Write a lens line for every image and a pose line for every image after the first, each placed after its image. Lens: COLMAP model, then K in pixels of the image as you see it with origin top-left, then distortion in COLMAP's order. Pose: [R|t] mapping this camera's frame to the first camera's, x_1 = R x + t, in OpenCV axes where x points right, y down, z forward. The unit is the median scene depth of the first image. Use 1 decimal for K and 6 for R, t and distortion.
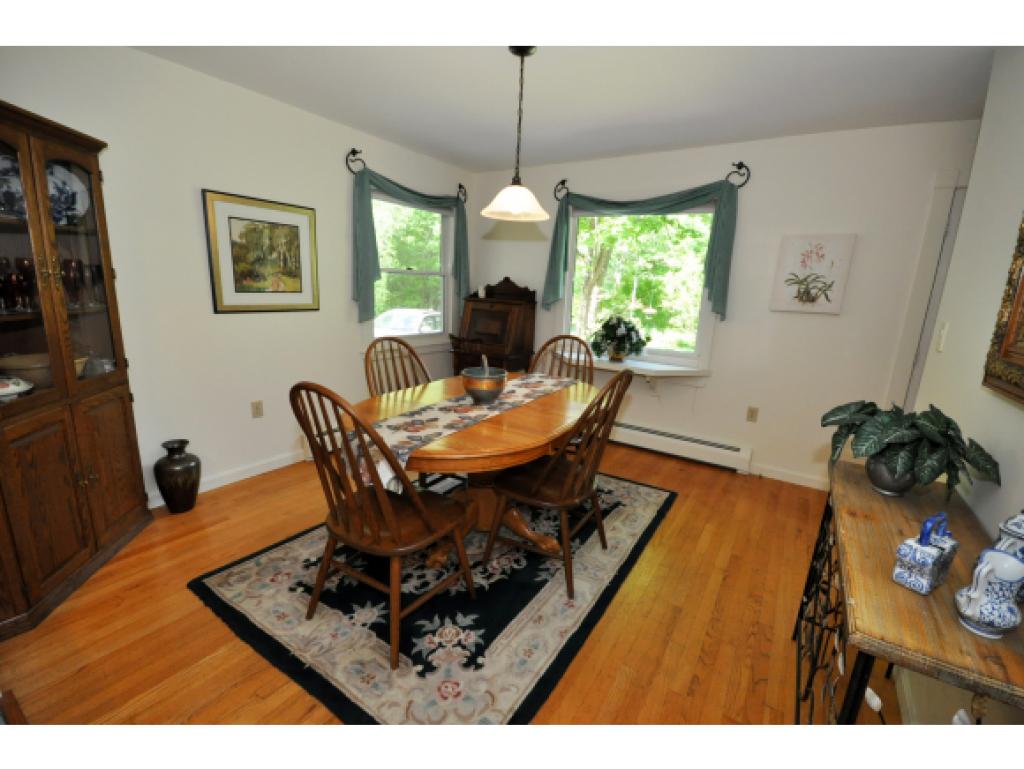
lens RADIAL K [[456.3, 0, 512.0], [0, 456.3, 384.5], [0, 0, 1]] dist [0.035572, 0.000183]
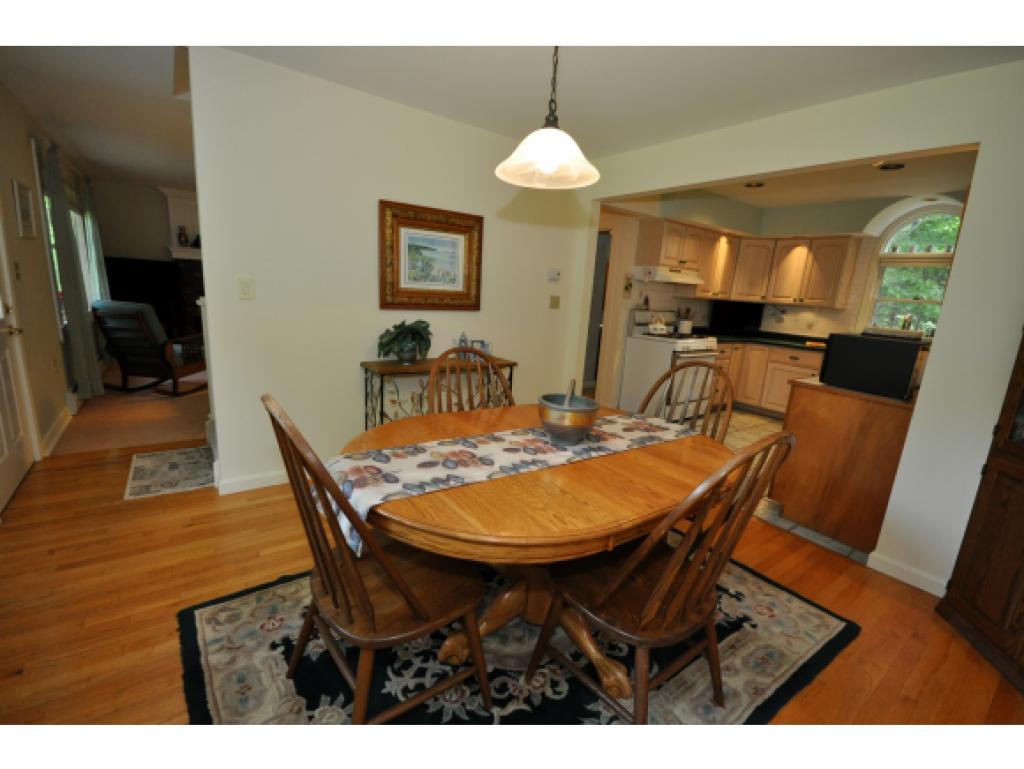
lens RADIAL K [[456.3, 0, 512.0], [0, 456.3, 384.5], [0, 0, 1]] dist [0.035572, 0.000183]
pose [[0.929341, 0.081654, -0.360082, 0.167963], [-0.092941, 0.995572, -0.014110, -0.049670], [0.357335, 0.046579, 0.932814, 0.306497]]
